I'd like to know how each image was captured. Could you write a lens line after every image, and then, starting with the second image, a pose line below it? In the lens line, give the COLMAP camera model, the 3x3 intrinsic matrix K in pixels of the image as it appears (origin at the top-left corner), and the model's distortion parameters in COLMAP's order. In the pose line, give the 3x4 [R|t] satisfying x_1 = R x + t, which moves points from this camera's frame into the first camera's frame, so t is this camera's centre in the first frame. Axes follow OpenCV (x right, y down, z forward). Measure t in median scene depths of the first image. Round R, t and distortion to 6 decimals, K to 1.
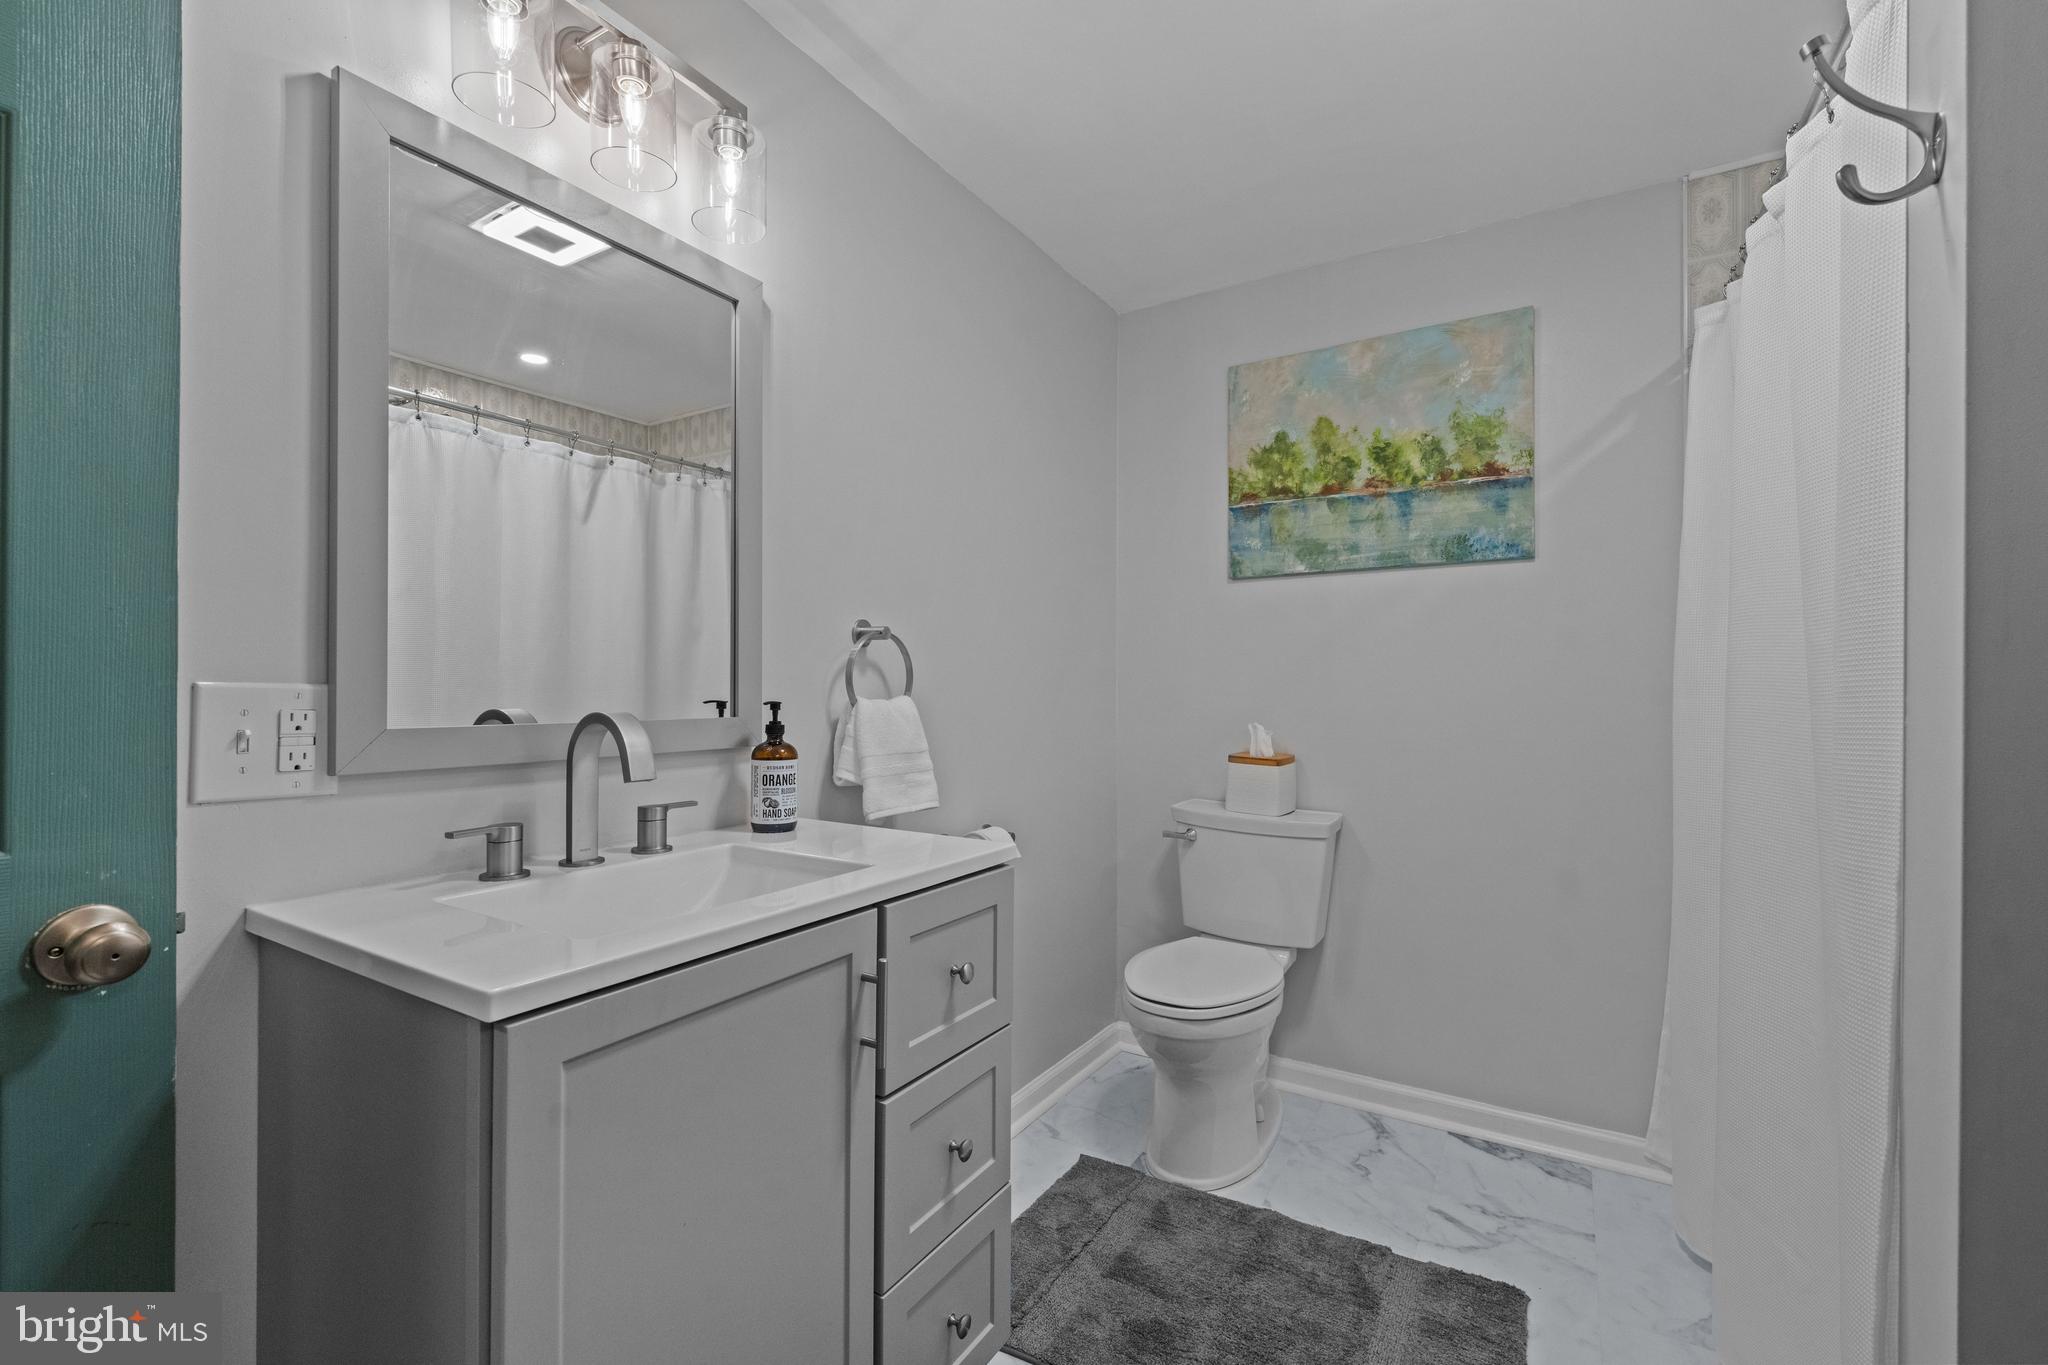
lens RADIAL K [[881.6, 0, 1022.9], [0, 881.6, 681.7], [0, 0, 1]] dist [0.003124, -0.000391]
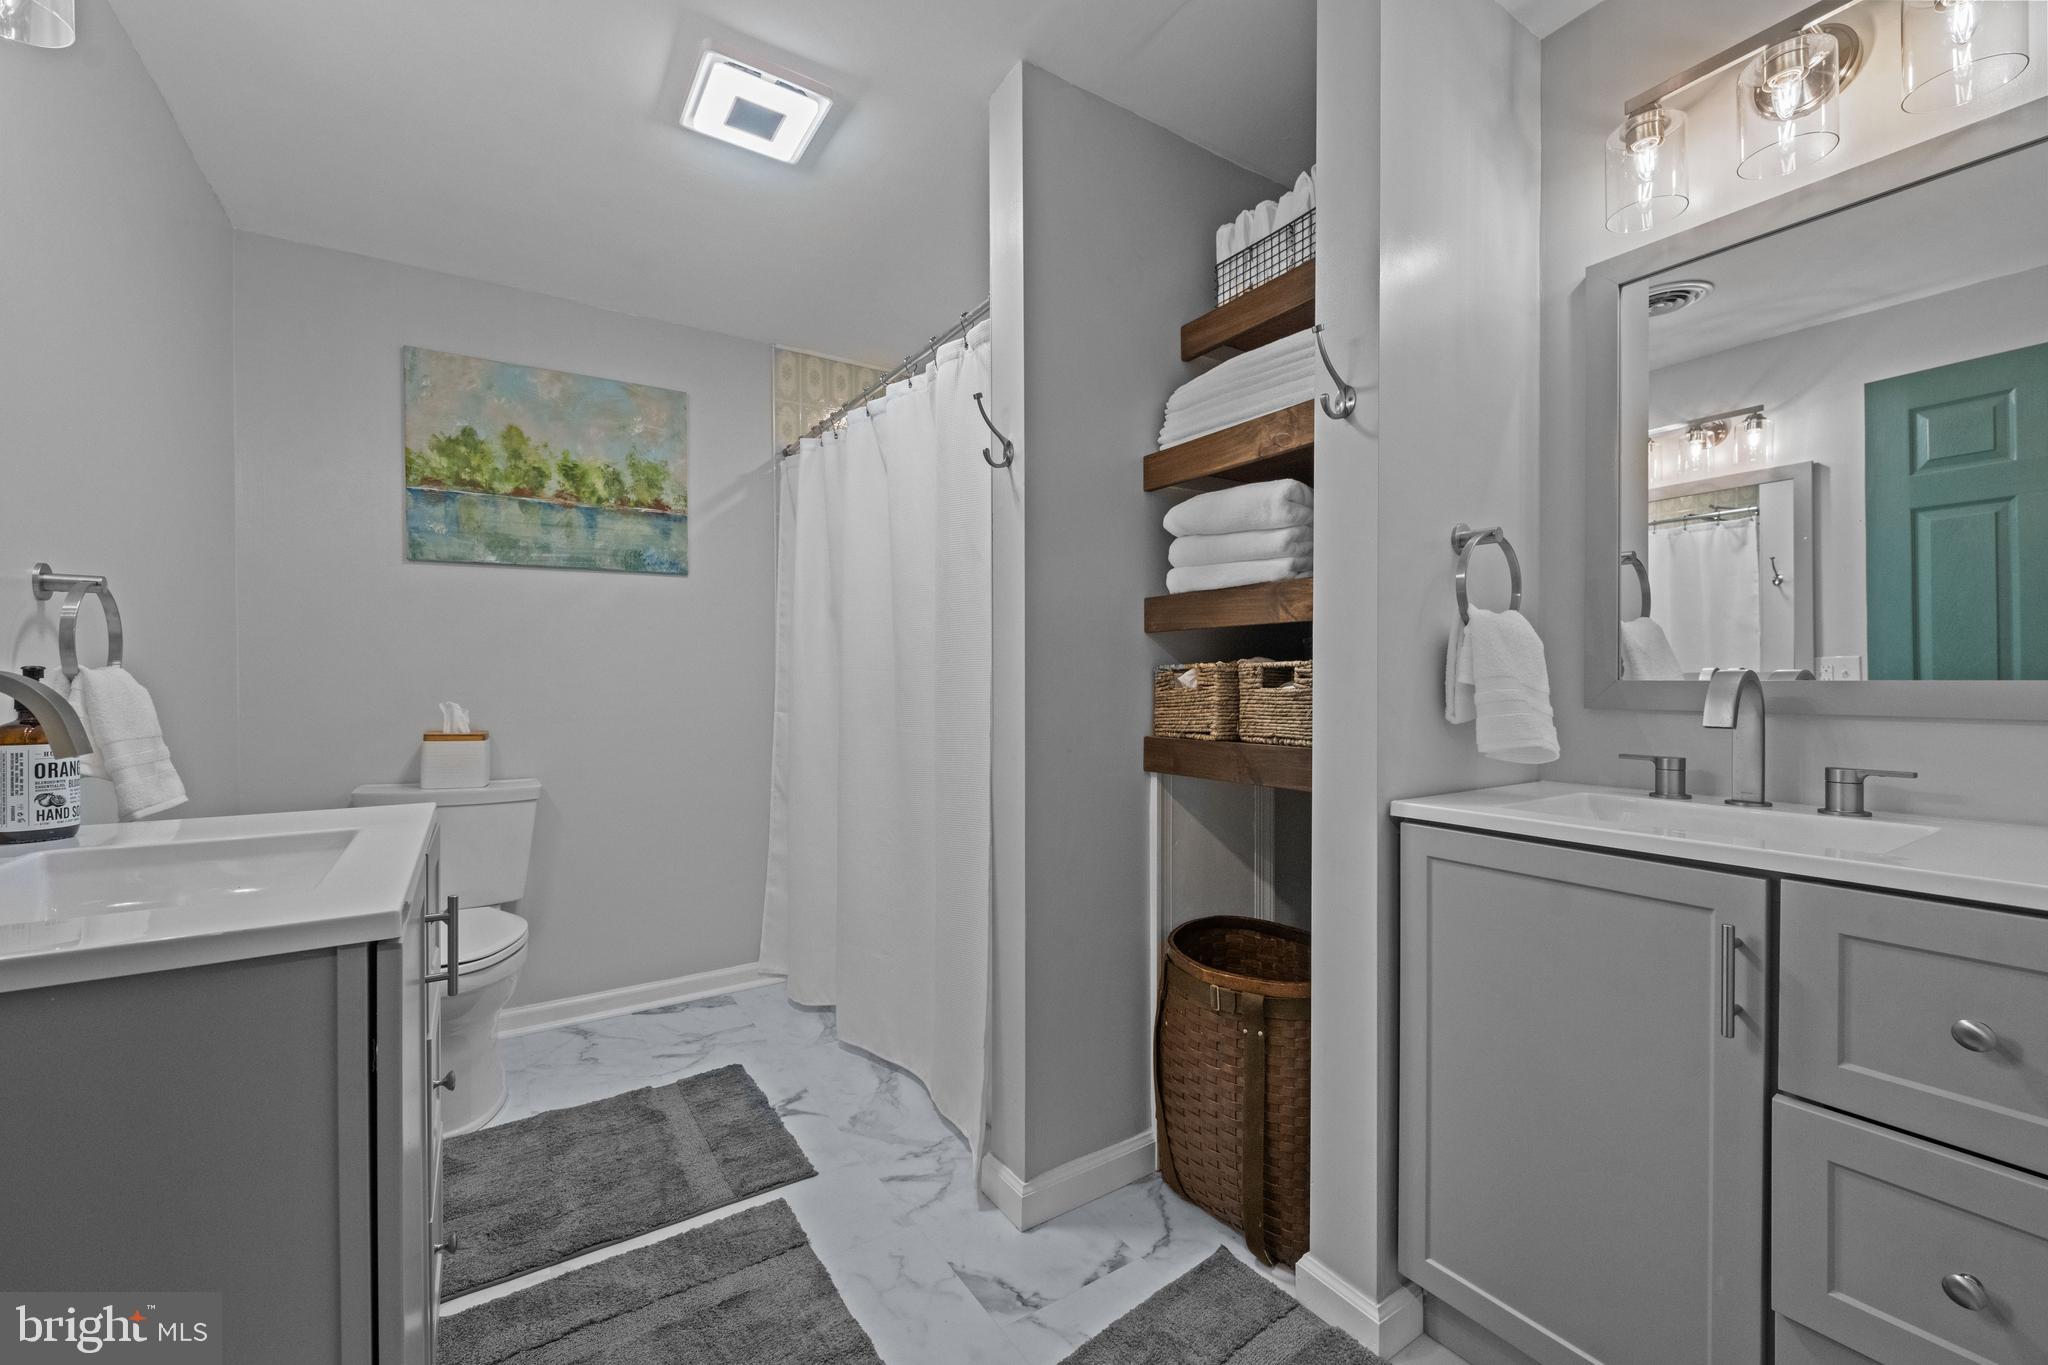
lens RADIAL K [[840.2, 0, 1024.6], [0, 840.2, 680.2], [0, 0, 1]] dist [-0.000389, 0.000126]
pose [[0.424371, -0.003508, 0.905482, -0.376734], [0.003799, 0.999991, 0.002093, 0.023504], [-0.905480, 0.002551, 0.424381, -0.037296]]
